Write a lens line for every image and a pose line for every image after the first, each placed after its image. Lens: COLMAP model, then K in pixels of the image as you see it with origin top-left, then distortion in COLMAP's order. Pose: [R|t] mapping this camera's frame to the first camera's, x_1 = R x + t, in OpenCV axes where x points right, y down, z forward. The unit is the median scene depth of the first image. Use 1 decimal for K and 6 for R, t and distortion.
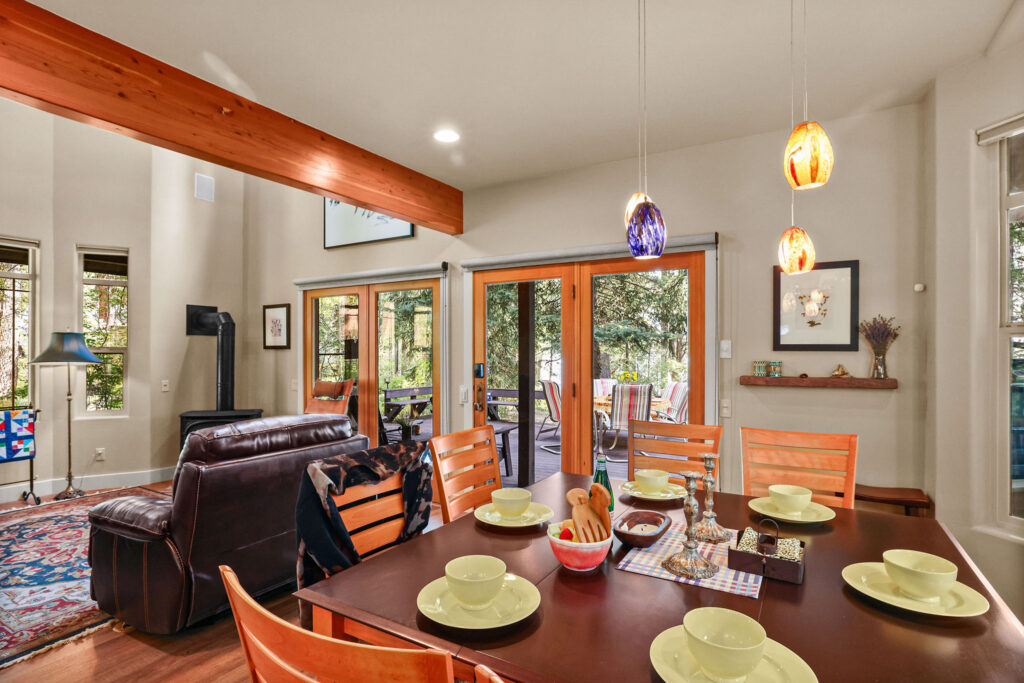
lens RADIAL K [[525.3, 0, 491.5], [0, 525.3, 345.6], [0, 0, 1]] dist [-0.000557, 0.026771]
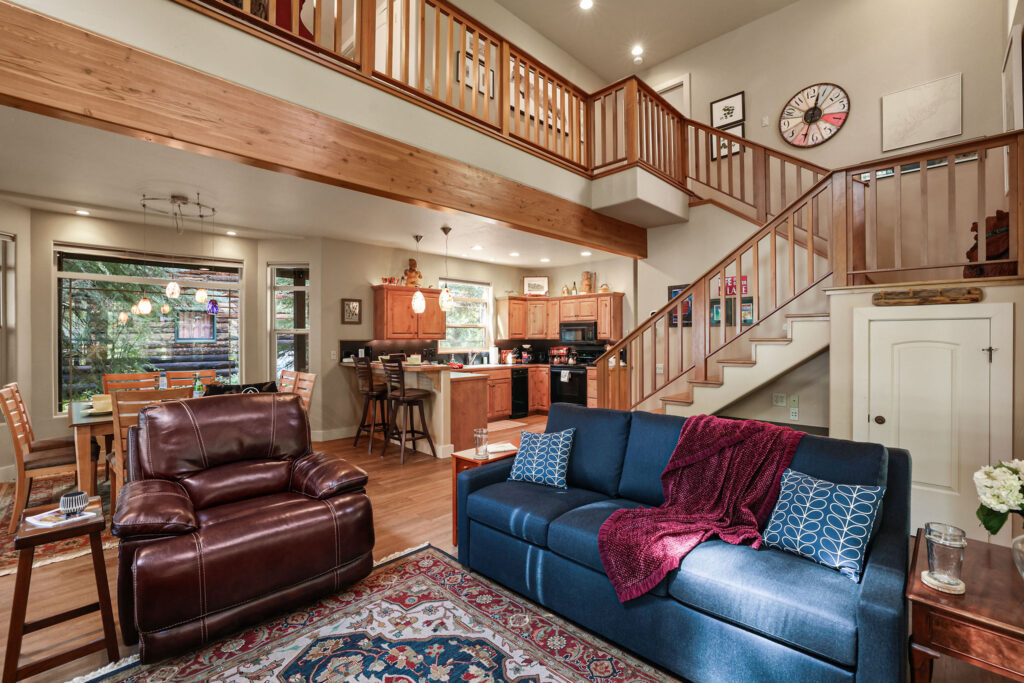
lens RADIAL K [[464.6, 0, 509.8], [0, 464.6, 345.4], [0, 0, 1]] dist [-0.002508, 0.000727]
pose [[-0.977846, -0.001949, 0.209317, -0.689004], [-0.000354, 0.999971, 0.007657, 0.008516], [-0.209326, 0.007414, -0.977818, 1.048867]]
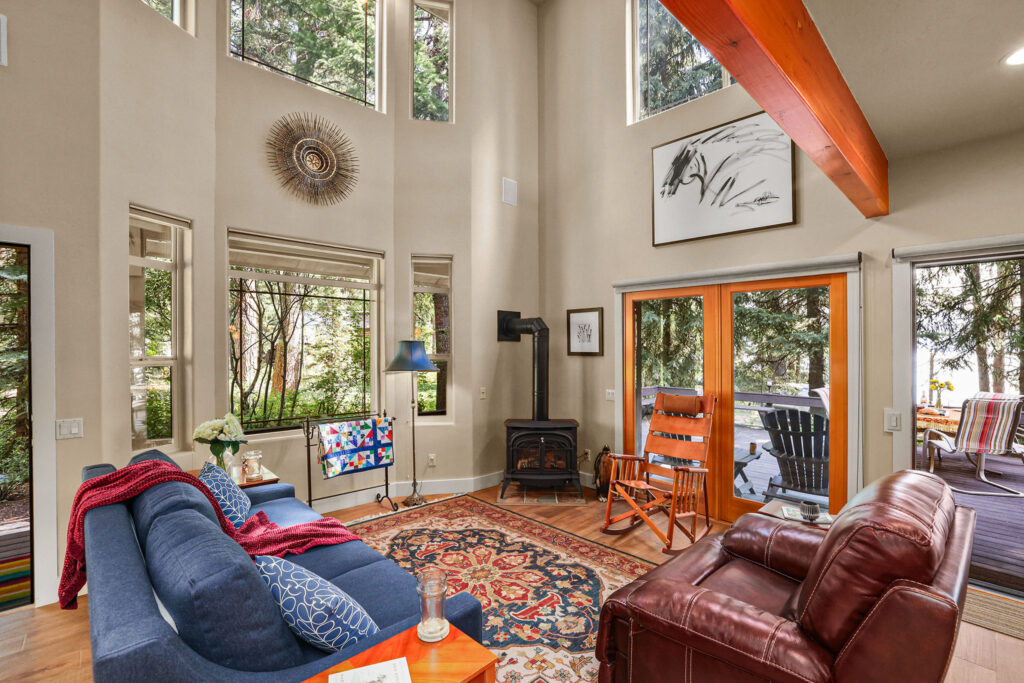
lens RADIAL K [[464.6, 0, 509.8], [0, 464.6, 345.4], [0, 0, 1]] dist [-0.002508, 0.000727]
pose [[0.971371, 0.001473, -0.237564, -0.412111], [0.001416, 0.999927, 0.011989, -0.026507], [0.237564, -0.011983, 0.971298, 0.188024]]
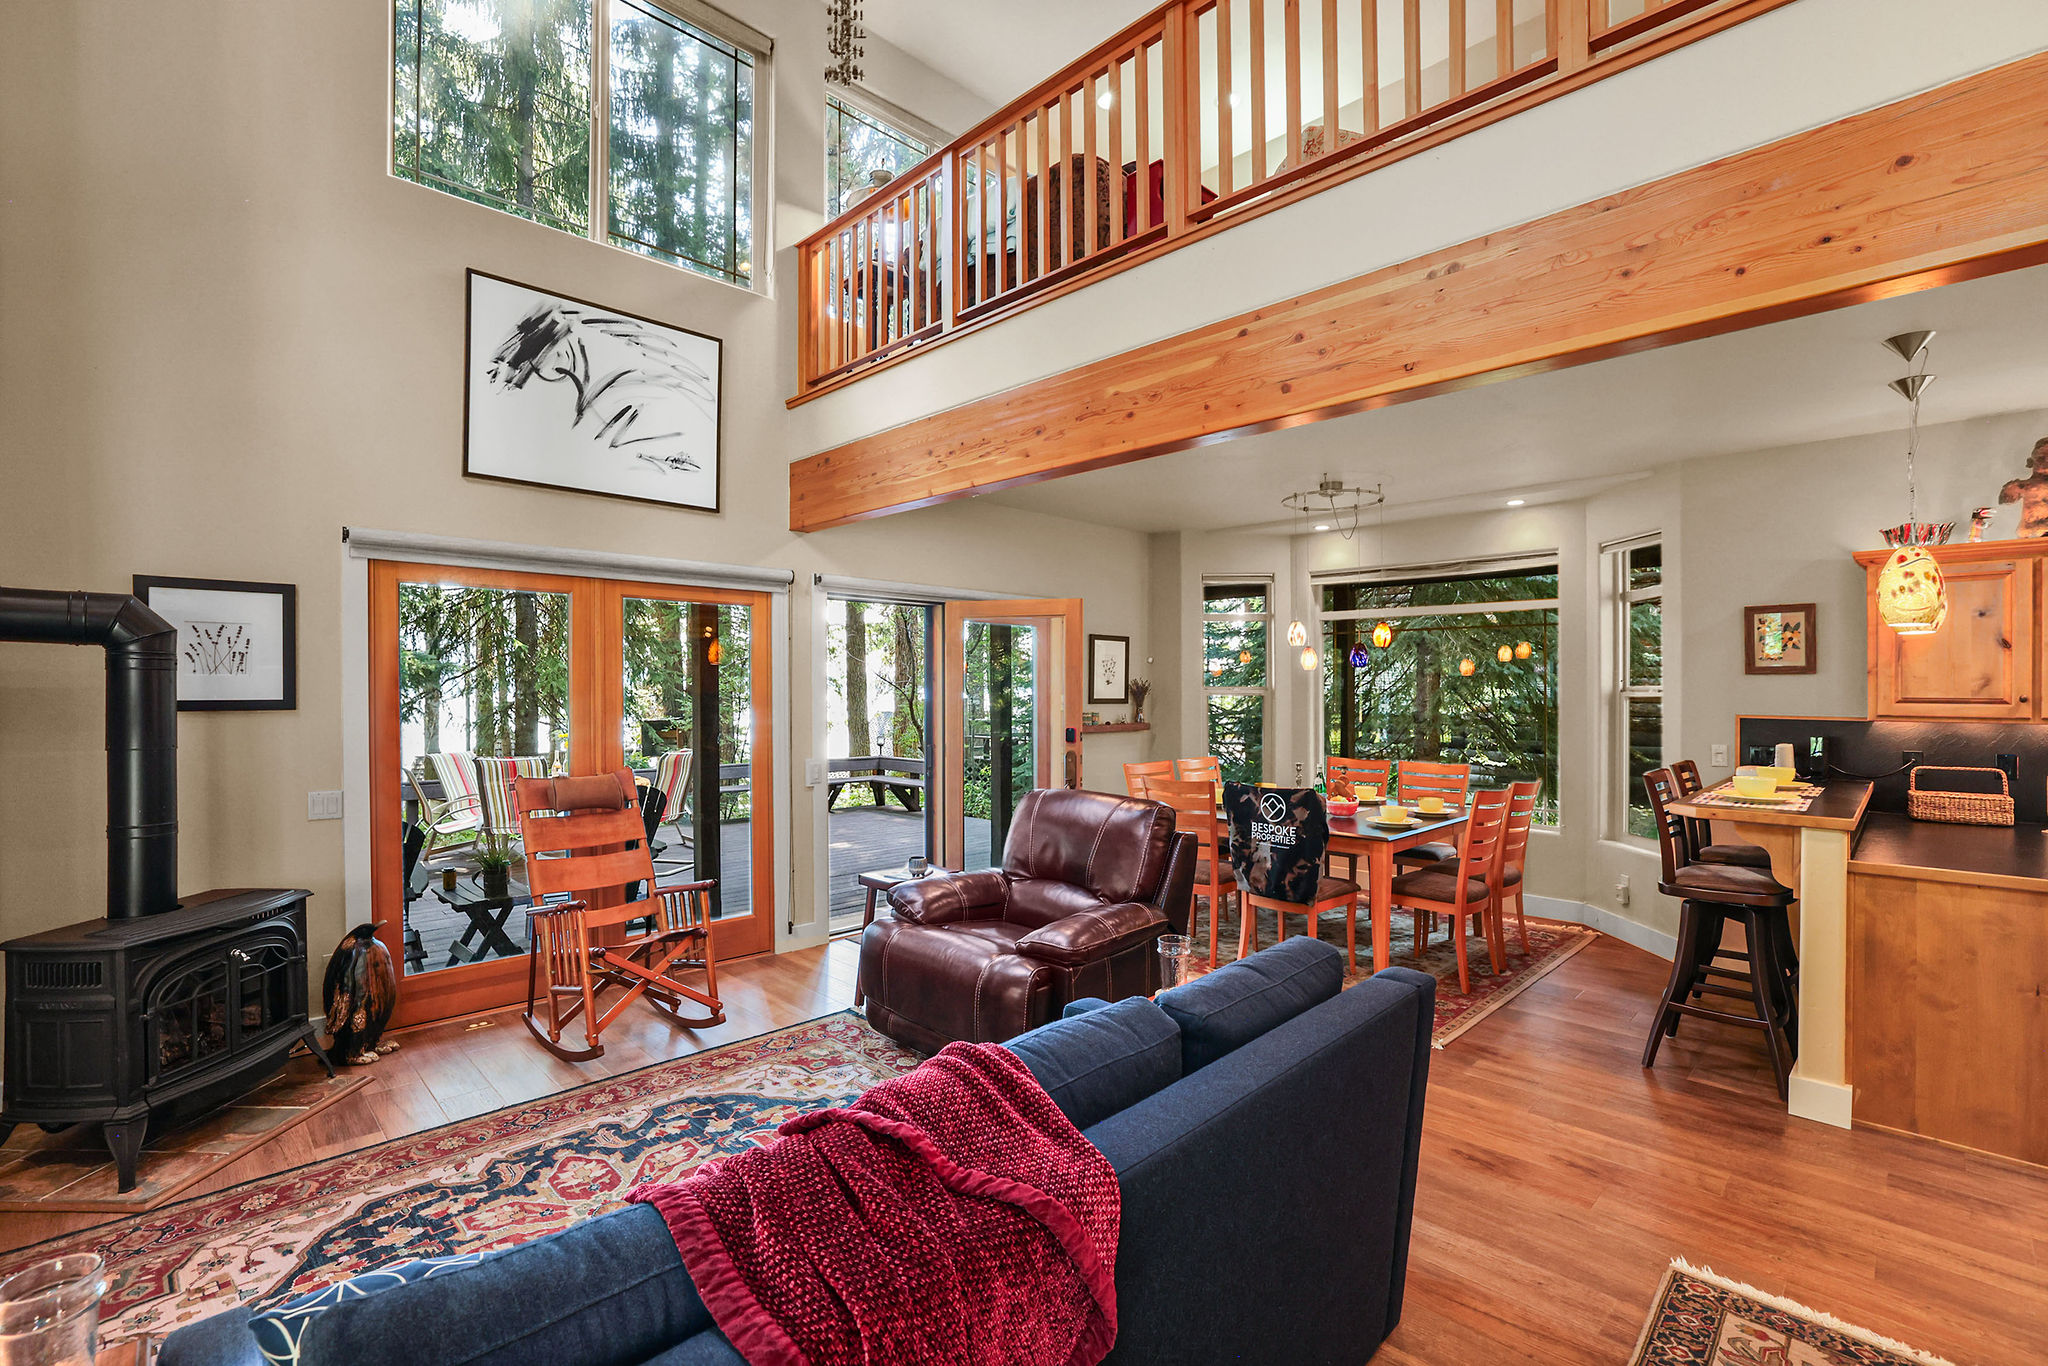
lens RADIAL K [[929.3, 0, 1019.5], [0, 929.3, 690.8], [0, 0, 1]] dist [-0.002508, 0.000727]
pose [[0.229944, -0.001111, 0.973203, -1.056029], [-0.010416, 0.999939, 0.003603, -0.017902], [-0.973148, -0.010965, 0.229919, 0.430856]]
